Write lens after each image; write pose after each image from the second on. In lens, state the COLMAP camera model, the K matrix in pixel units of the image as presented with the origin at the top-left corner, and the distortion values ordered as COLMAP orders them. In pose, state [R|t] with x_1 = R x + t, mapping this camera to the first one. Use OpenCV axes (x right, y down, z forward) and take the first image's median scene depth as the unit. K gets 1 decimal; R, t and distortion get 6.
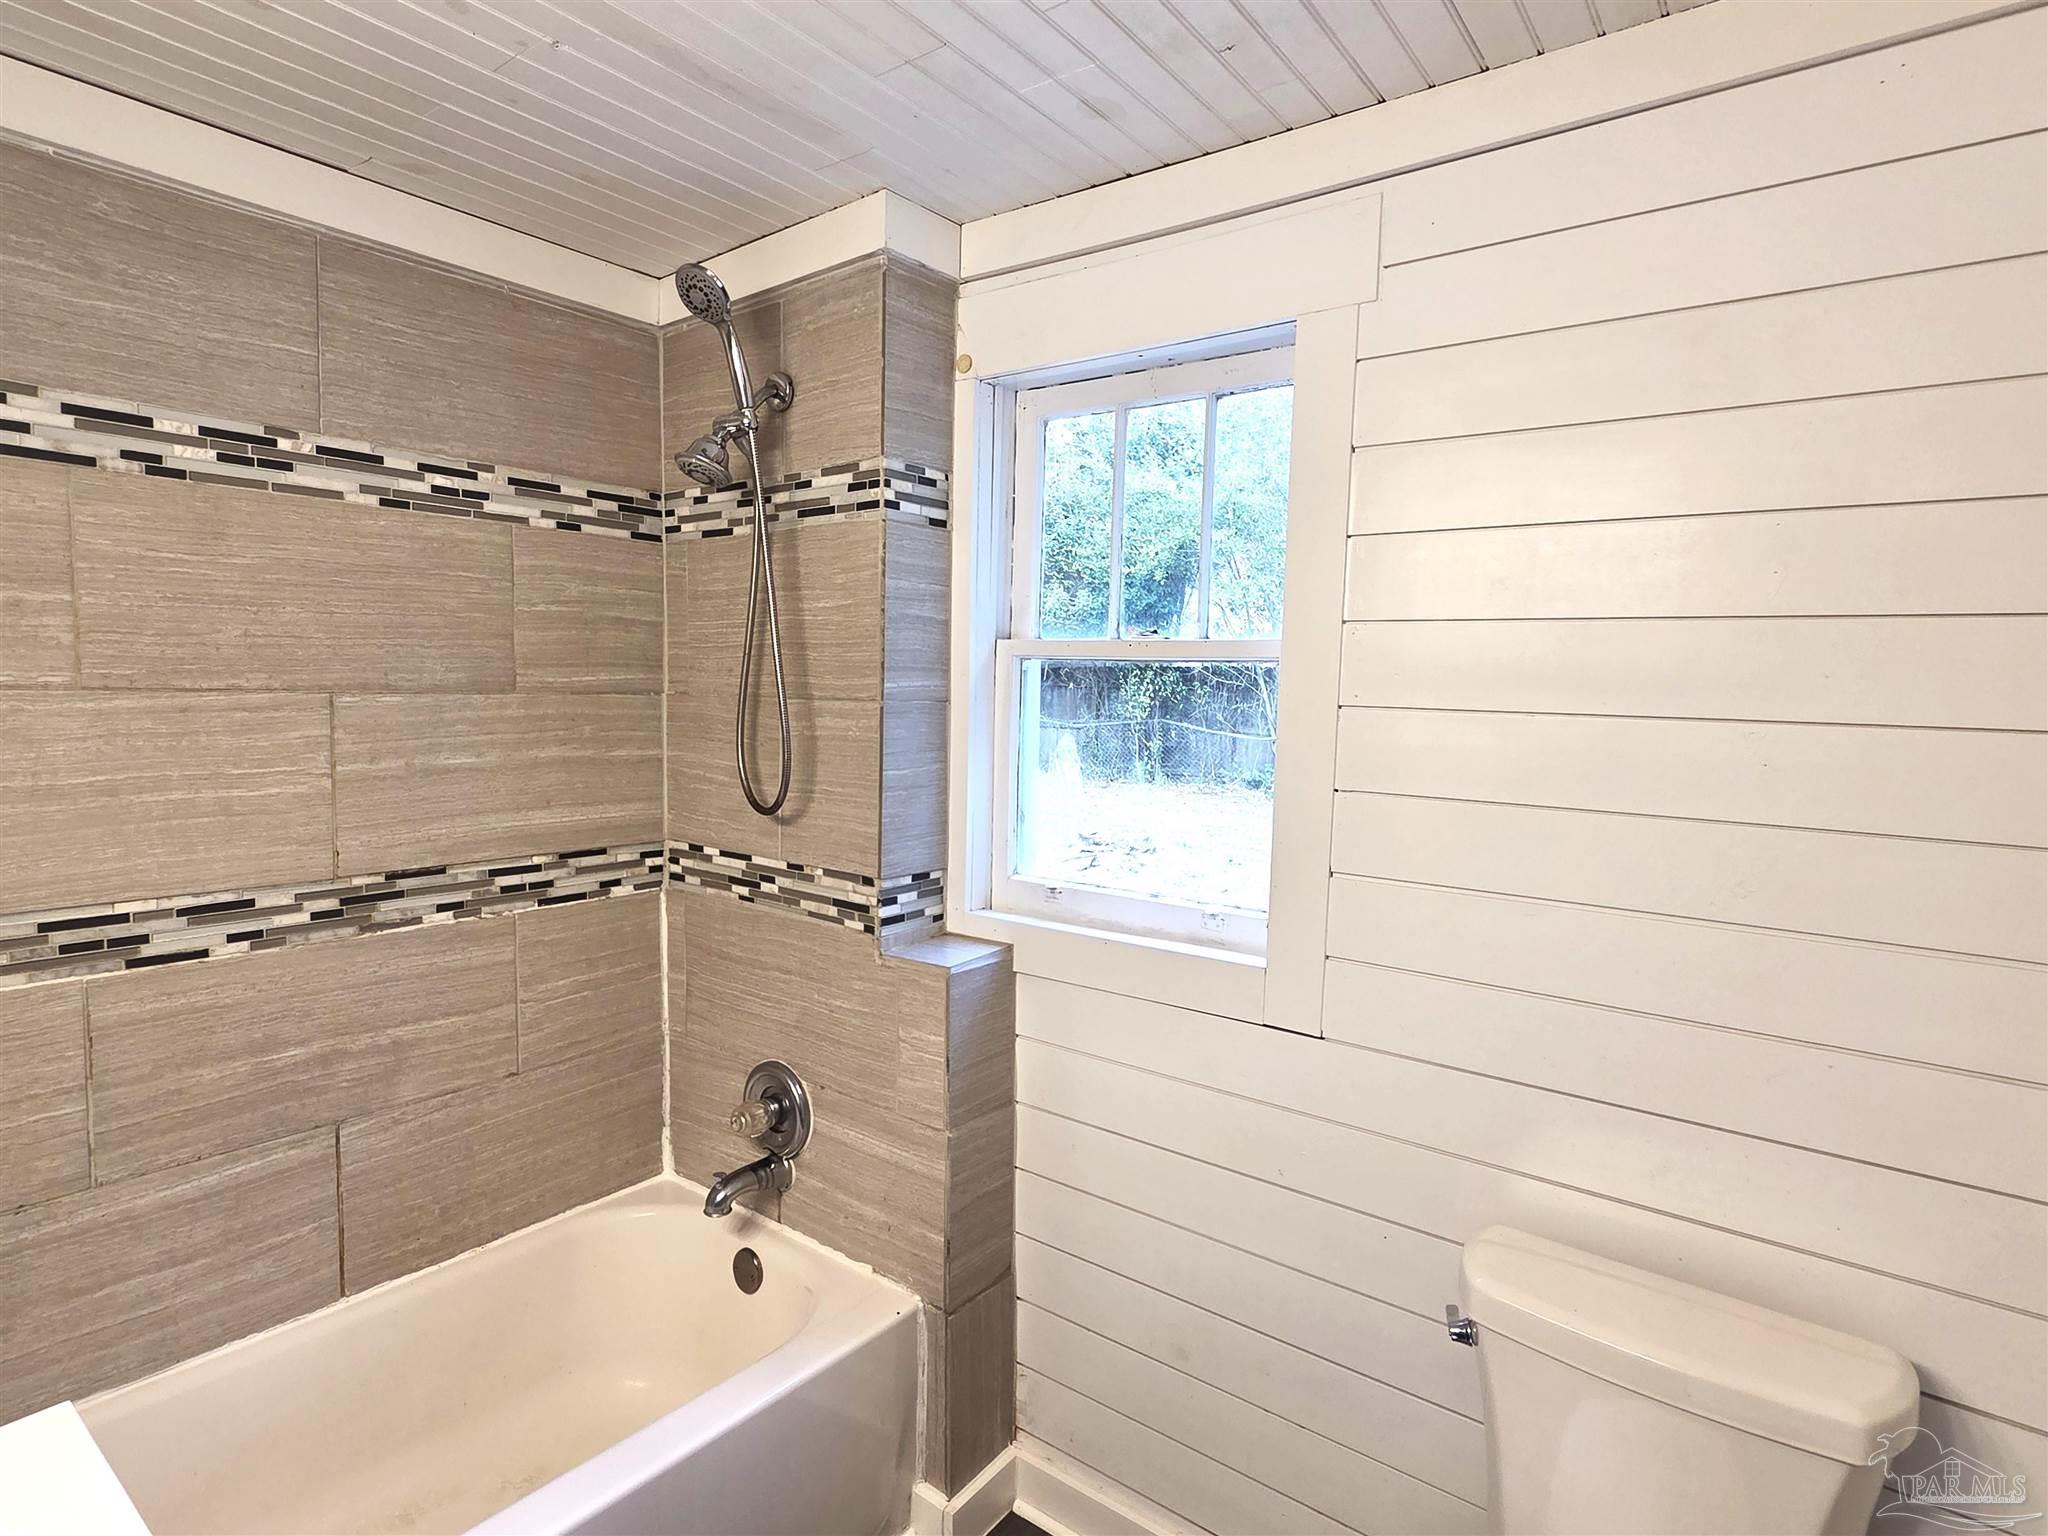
lens RADIAL K [[1079.5, 0, 1027.3], [0, 1079.5, 770.2], [0, 0, 1]] dist [0.002760, -0.000665]
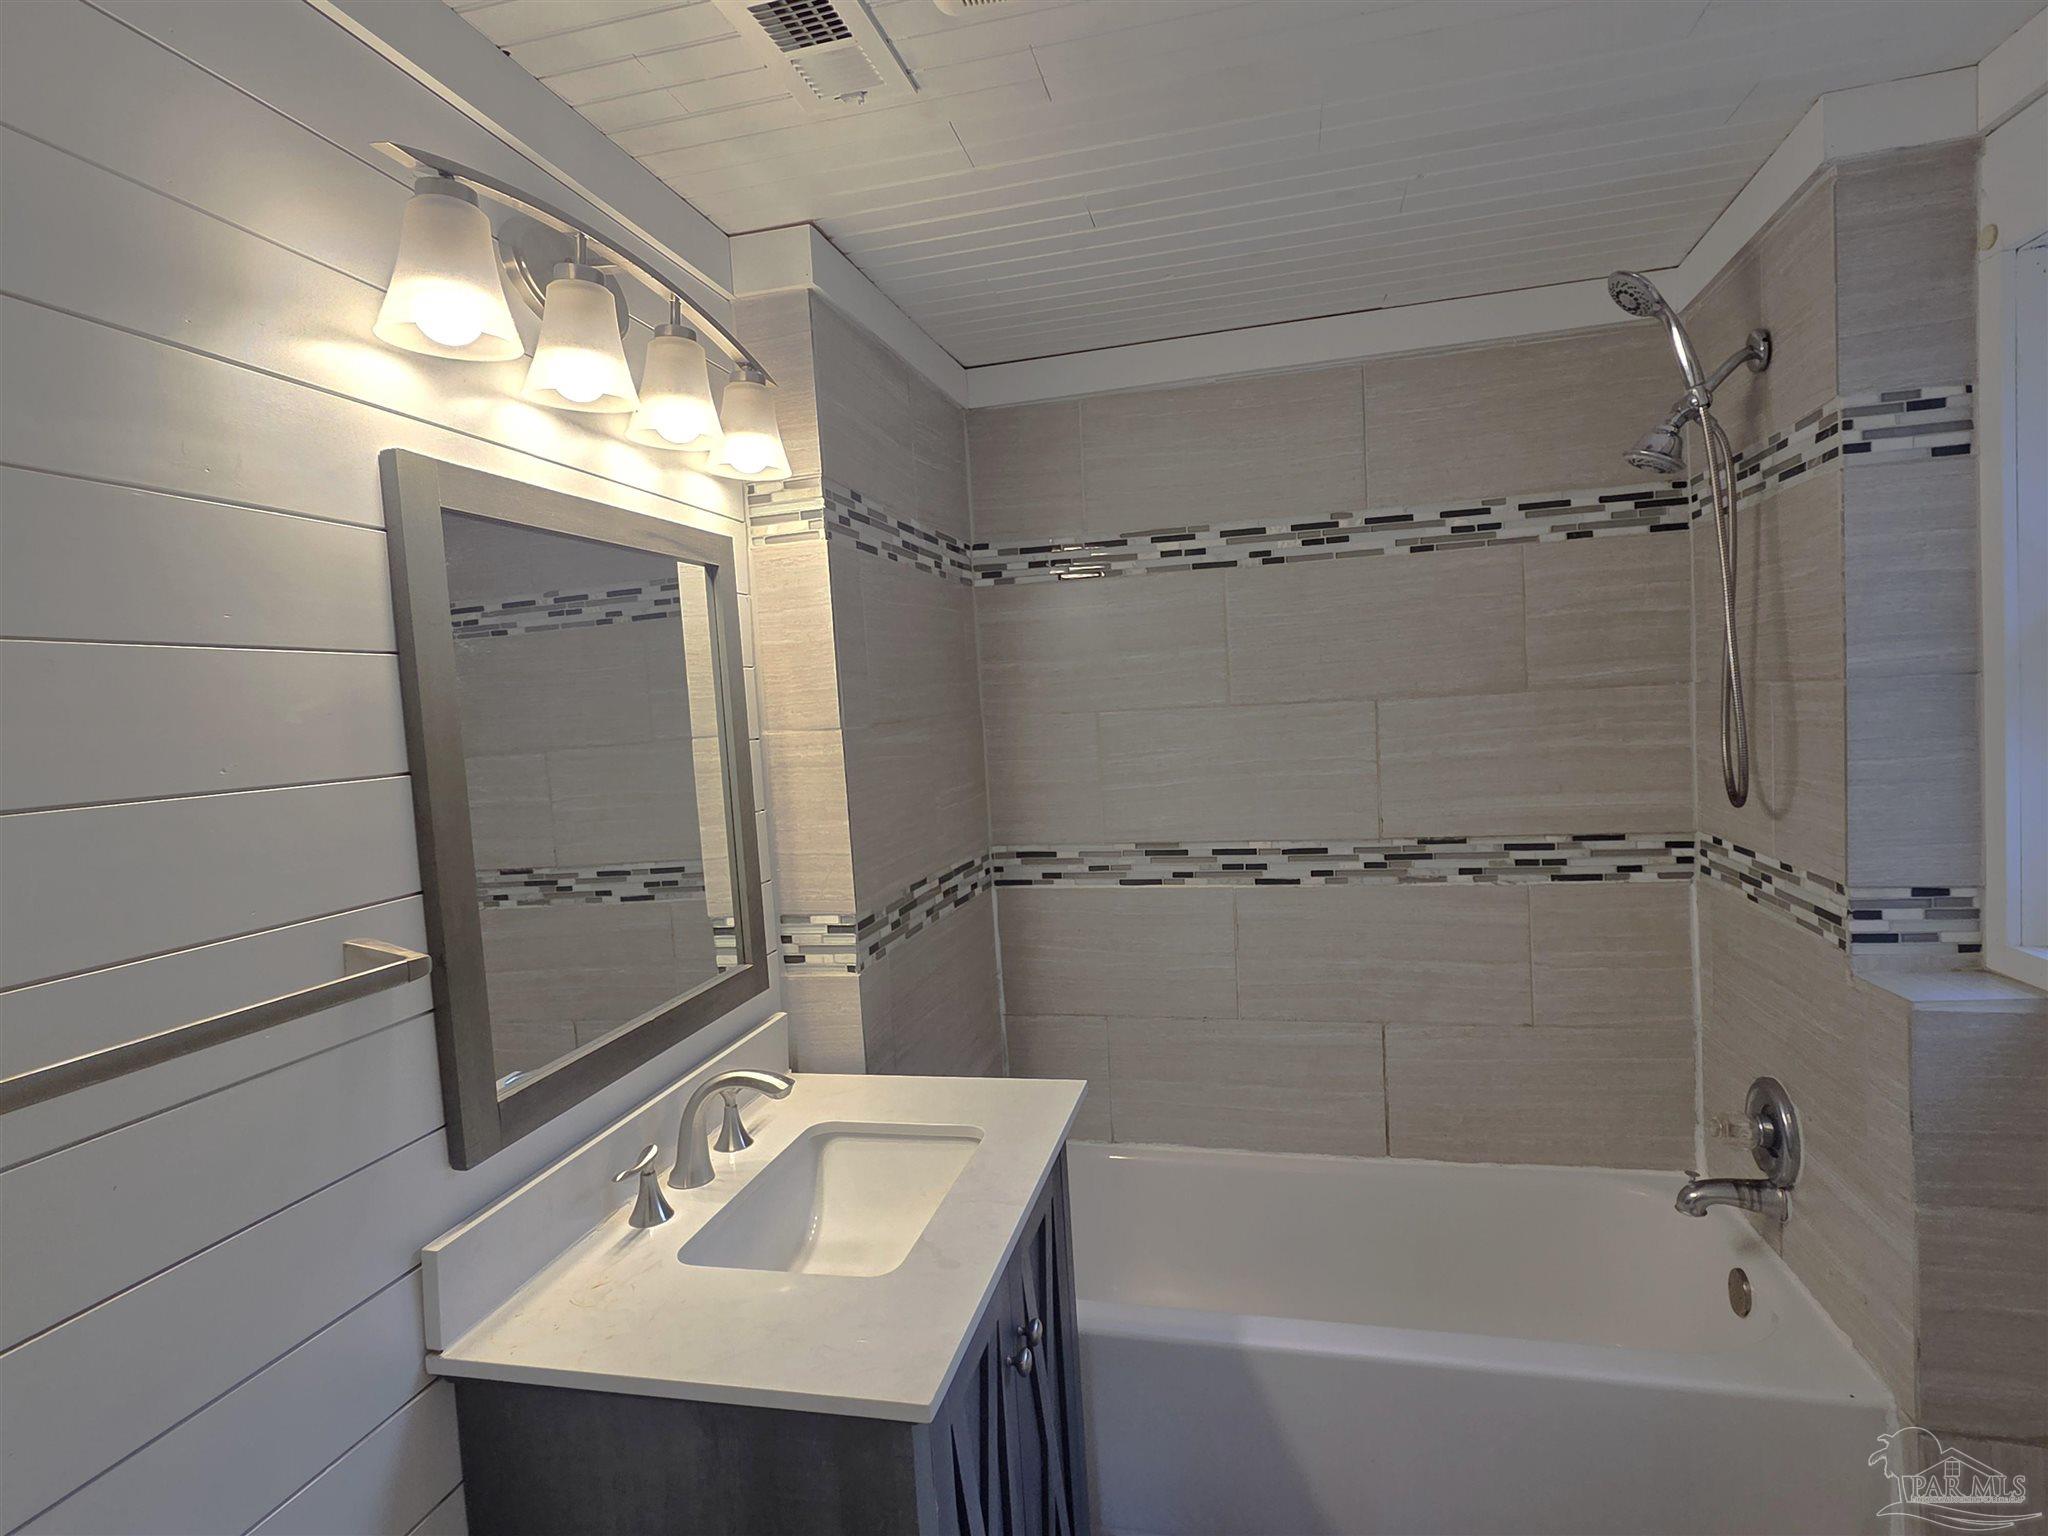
lens RADIAL K [[1079.5, 0, 1027.3], [0, 1079.5, 770.2], [0, 0, 1]] dist [0.002760, -0.000665]
pose [[0.410655, 0.013426, -0.911692, 0.360185], [-0.008879, 0.999903, 0.010726, 0.004619], [0.911747, 0.003690, 0.410735, 0.049883]]
